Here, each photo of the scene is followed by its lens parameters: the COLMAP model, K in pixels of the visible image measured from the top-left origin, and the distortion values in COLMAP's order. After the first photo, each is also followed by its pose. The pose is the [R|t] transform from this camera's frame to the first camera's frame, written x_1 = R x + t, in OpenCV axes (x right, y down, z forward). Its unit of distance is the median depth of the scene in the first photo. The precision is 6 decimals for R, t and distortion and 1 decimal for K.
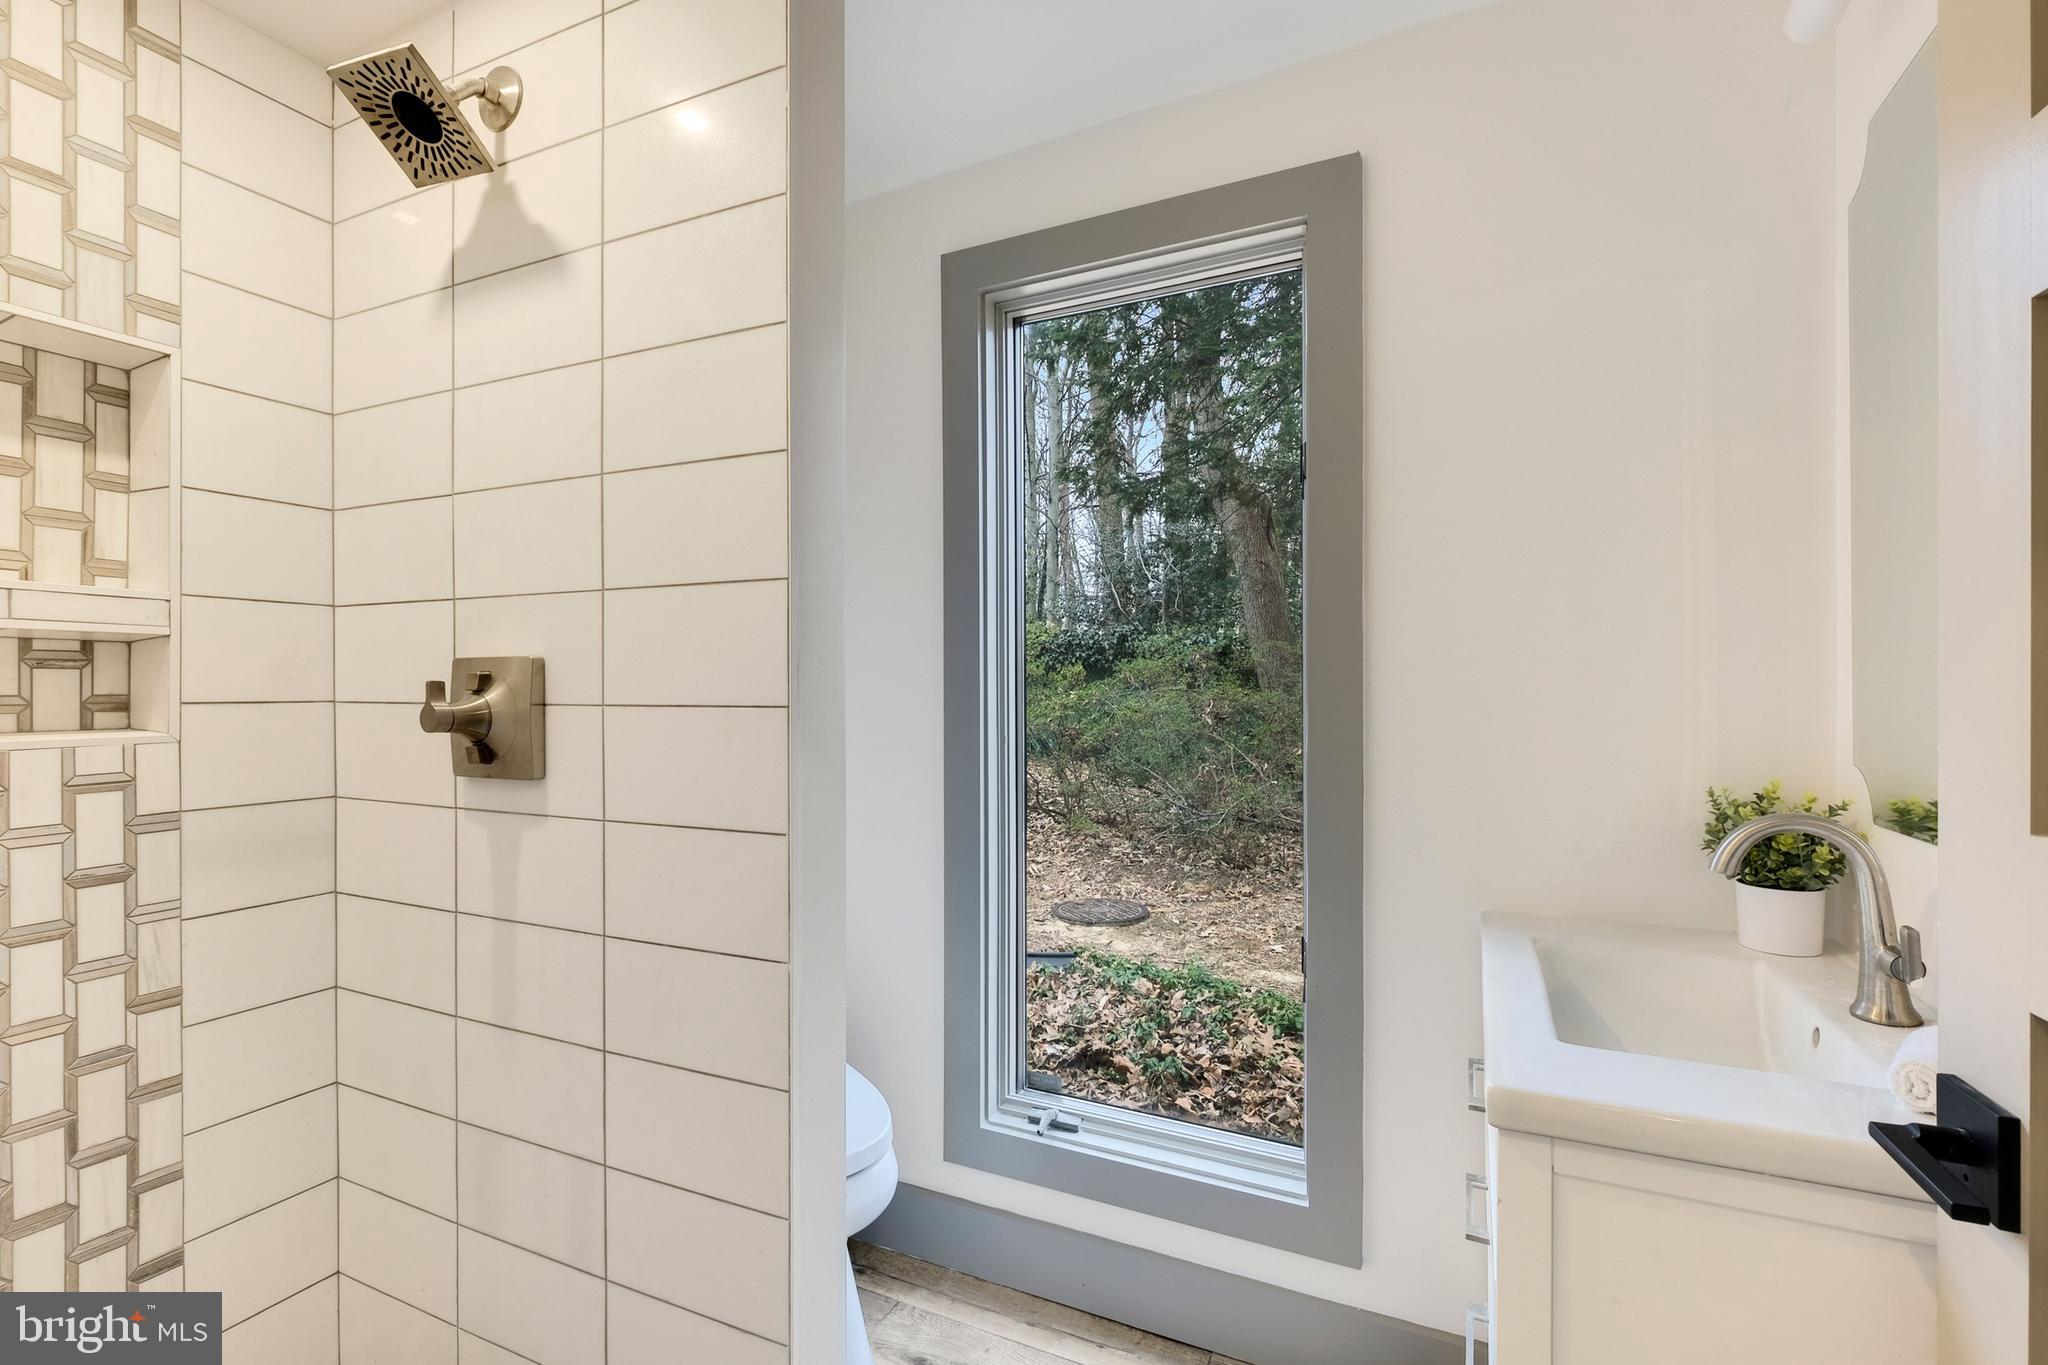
lens RADIAL K [[905.5, 0, 1031.9], [0, 905.5, 690.5], [0, 0, 1]] dist [-0.001745, 0.000439]
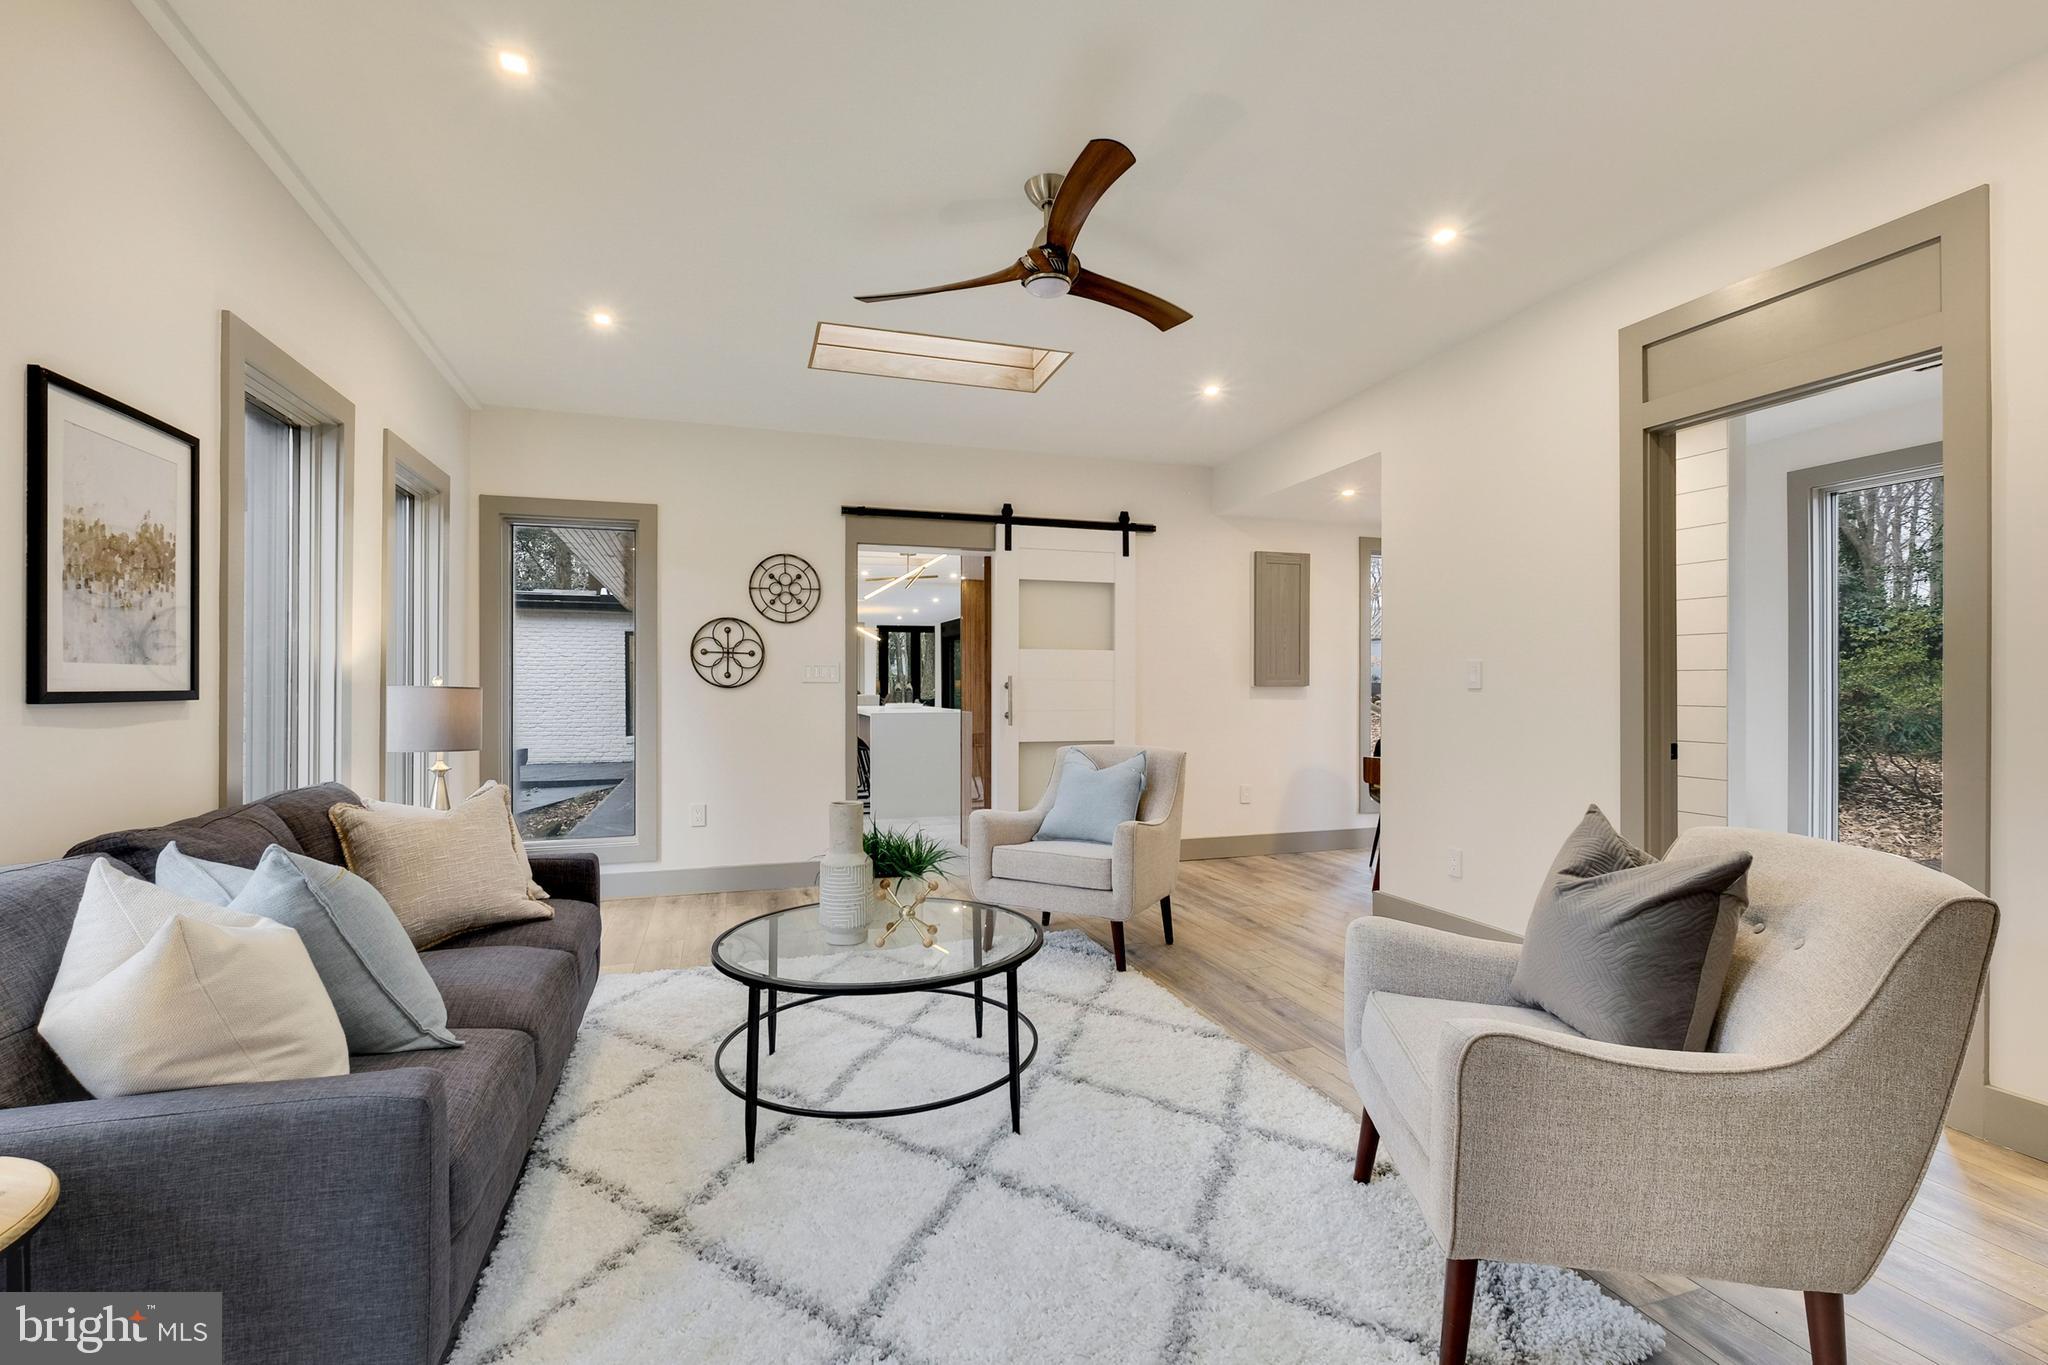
lens RADIAL K [[905.5, 0, 1018.1], [0, 905.5, 686.1], [0, 0, 1]] dist [-0.001745, 0.000439]
pose [[0.690724, -0.000578, -0.723119, 0.197567], [0.002473, 0.999996, 0.001563, 0.033933], [0.723115, -0.002868, 0.690722, -1.852620]]
